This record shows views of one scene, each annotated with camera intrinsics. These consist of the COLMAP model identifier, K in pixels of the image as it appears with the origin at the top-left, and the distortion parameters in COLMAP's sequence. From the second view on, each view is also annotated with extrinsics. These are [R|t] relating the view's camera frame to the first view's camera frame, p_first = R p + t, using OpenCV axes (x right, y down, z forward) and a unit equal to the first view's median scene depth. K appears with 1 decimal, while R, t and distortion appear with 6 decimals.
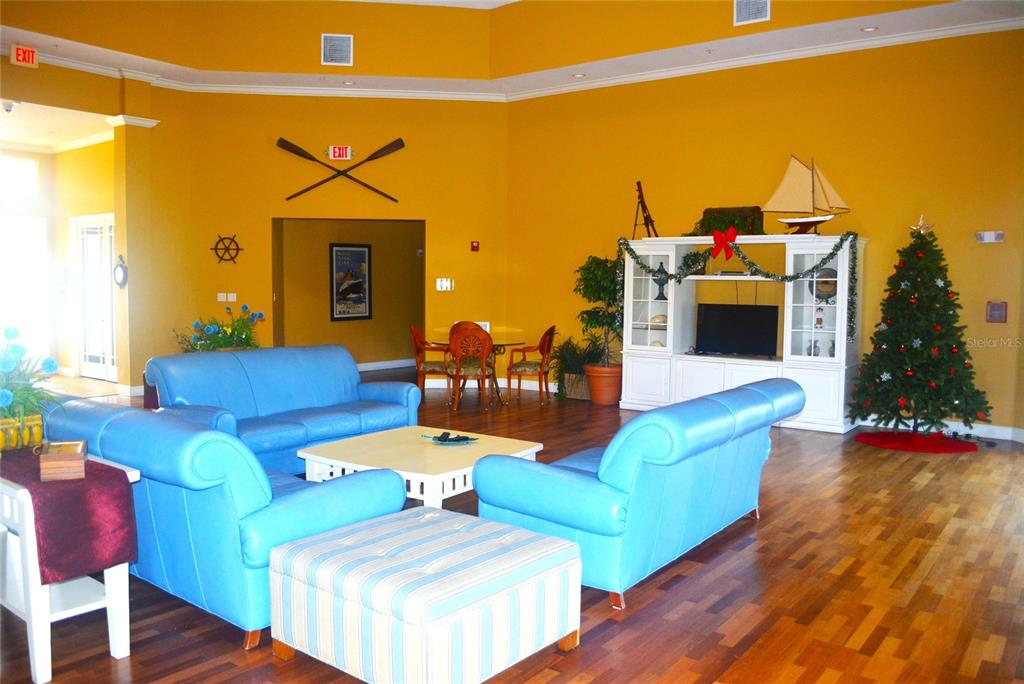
lens RADIAL K [[815.0, 0, 512.1], [0, 815.0, 341.7], [0, 0, 1]] dist [-0.071243, 0.003861]
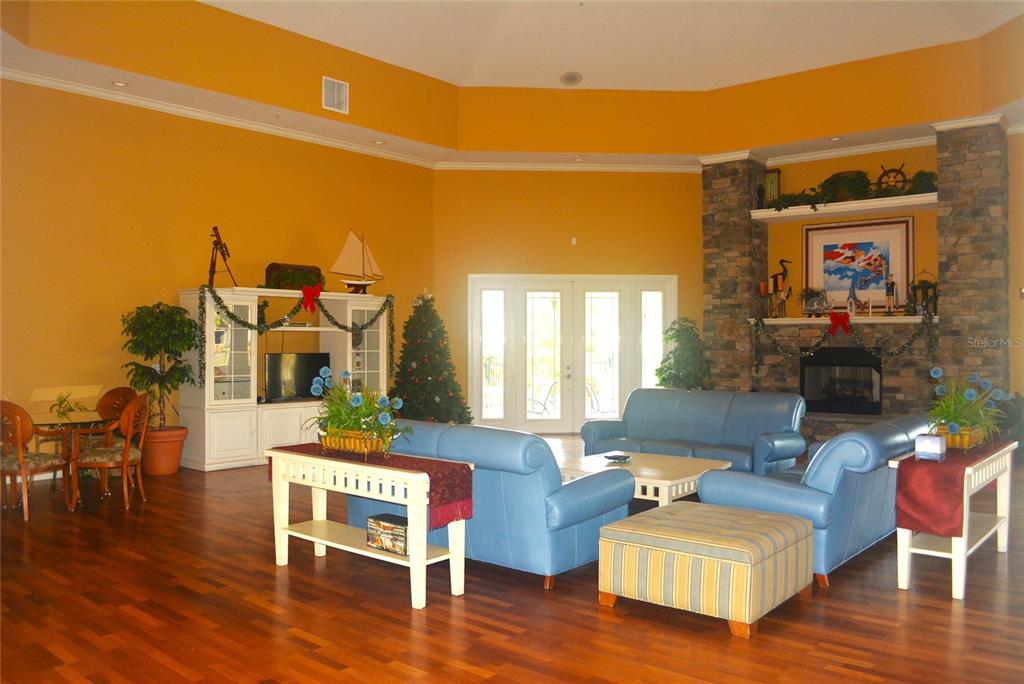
lens RADIAL K [[815.0, 0, 512.5], [0, 815.0, 344.5], [0, 0, 1]] dist [-0.071243, 0.003861]
pose [[0.071524, -0.013634, 0.997346, -0.782048], [0.068956, 0.997582, 0.008692, -0.046134], [-0.995052, 0.068151, 0.072291, 0.618265]]
